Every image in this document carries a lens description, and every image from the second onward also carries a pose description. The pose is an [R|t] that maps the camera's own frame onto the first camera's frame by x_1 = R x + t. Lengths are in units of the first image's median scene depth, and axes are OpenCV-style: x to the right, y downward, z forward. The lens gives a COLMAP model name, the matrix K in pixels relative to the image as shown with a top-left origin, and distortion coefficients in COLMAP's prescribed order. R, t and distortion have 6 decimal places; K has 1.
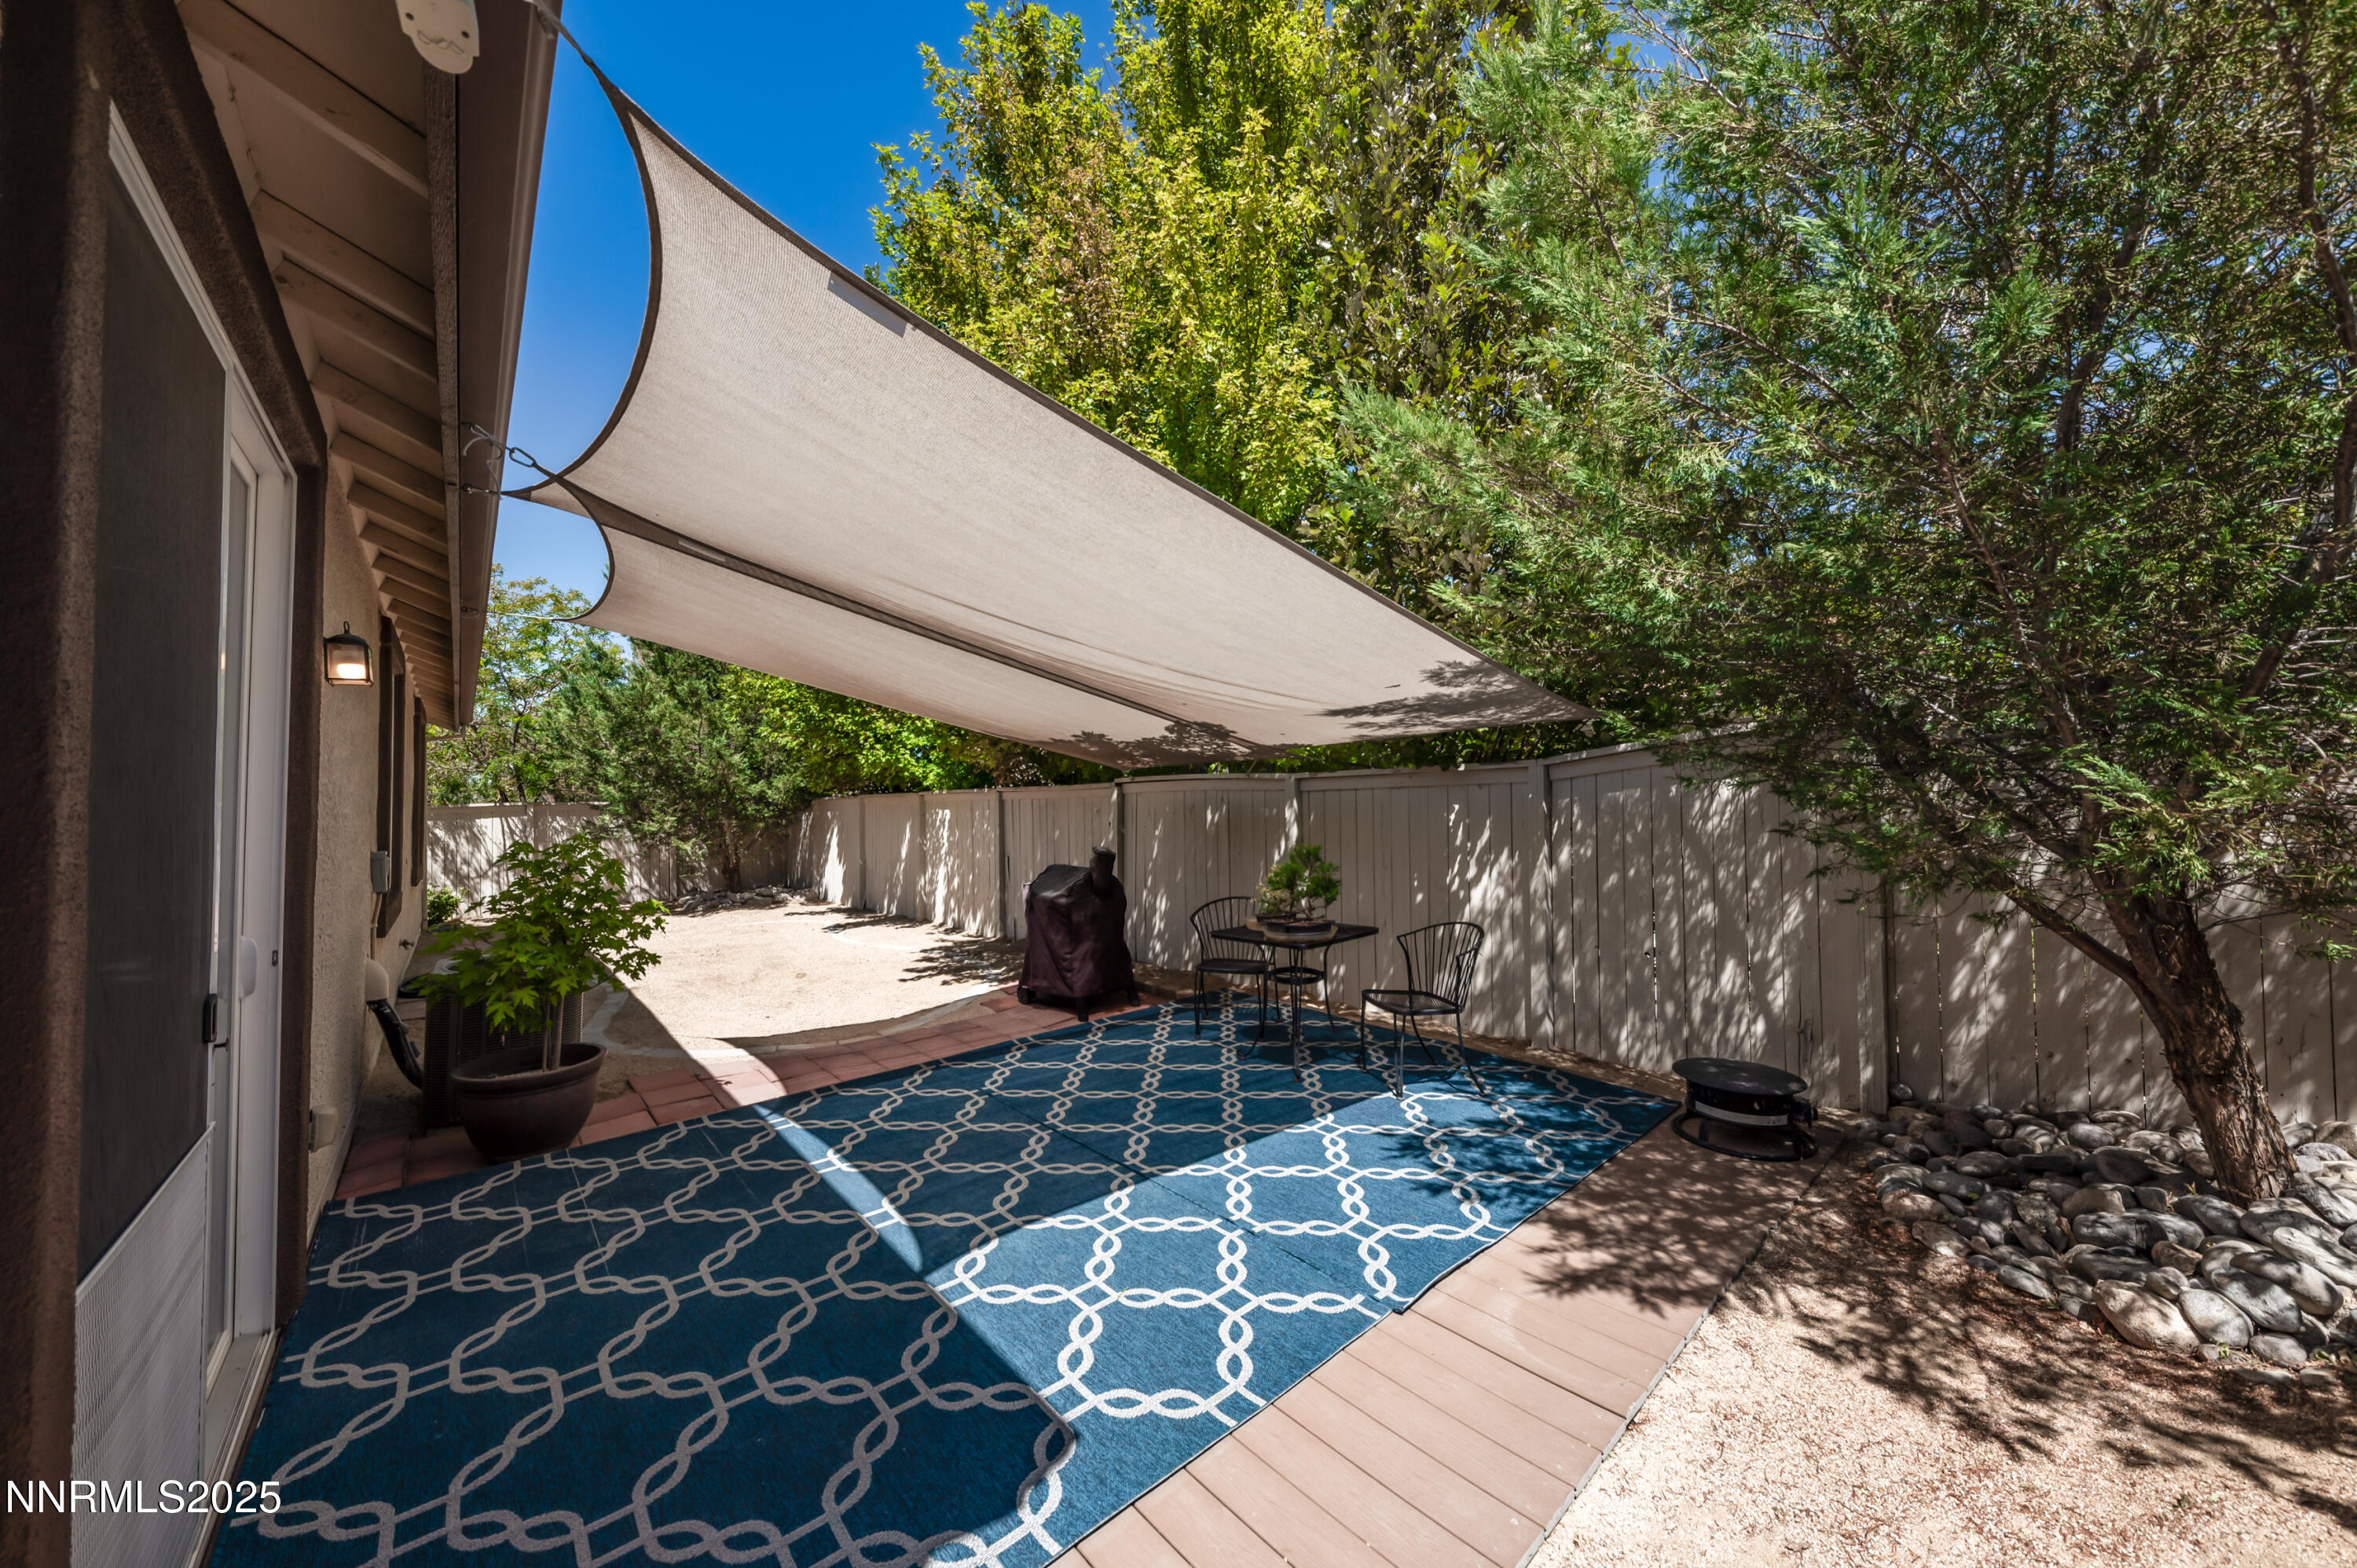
lens RADIAL K [[814.7, 0, 1173.2], [0, 814.7, 792.5], [0, 0, 1]] dist [0.013912, -0.006014]
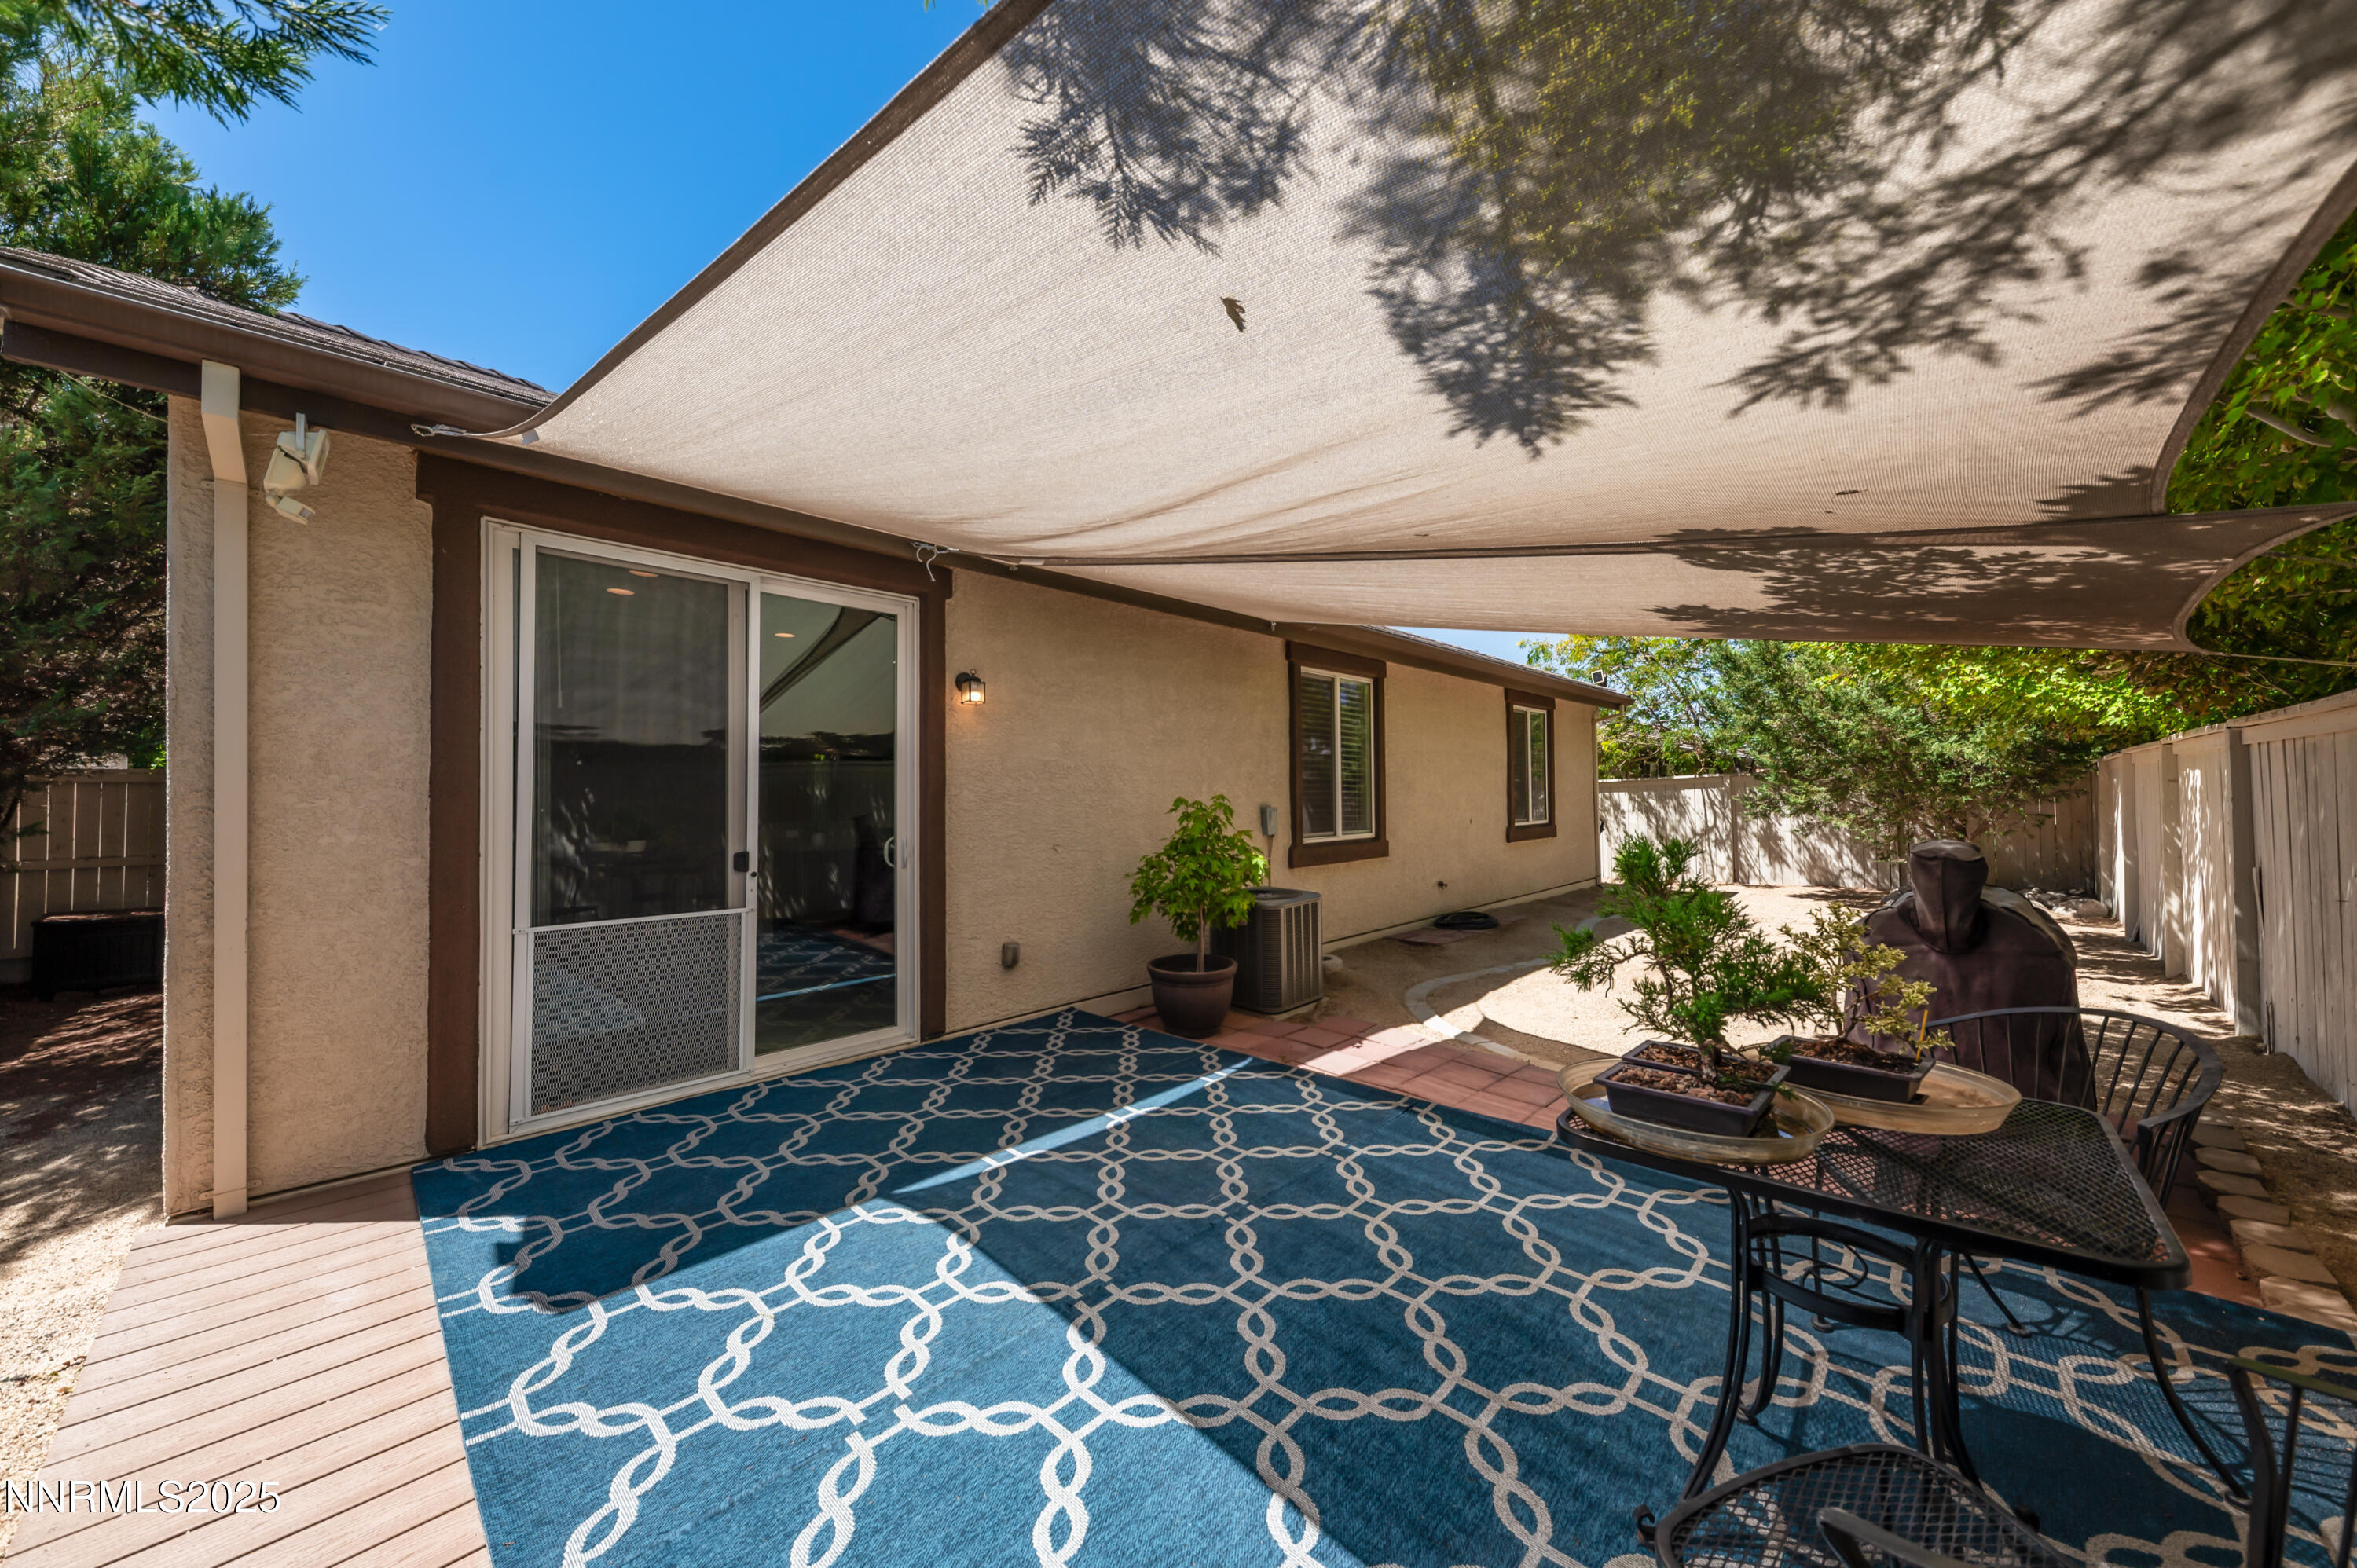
lens RADIAL K [[814.7, 0, 1173.2], [0, 814.7, 792.5], [0, 0, 1]] dist [0.013912, -0.006014]
pose [[0.067766, 0.001253, -0.997700, 0.621362], [0.027954, 0.999604, 0.003154, 0.054287], [0.997310, -0.028103, 0.067705, 1.041875]]
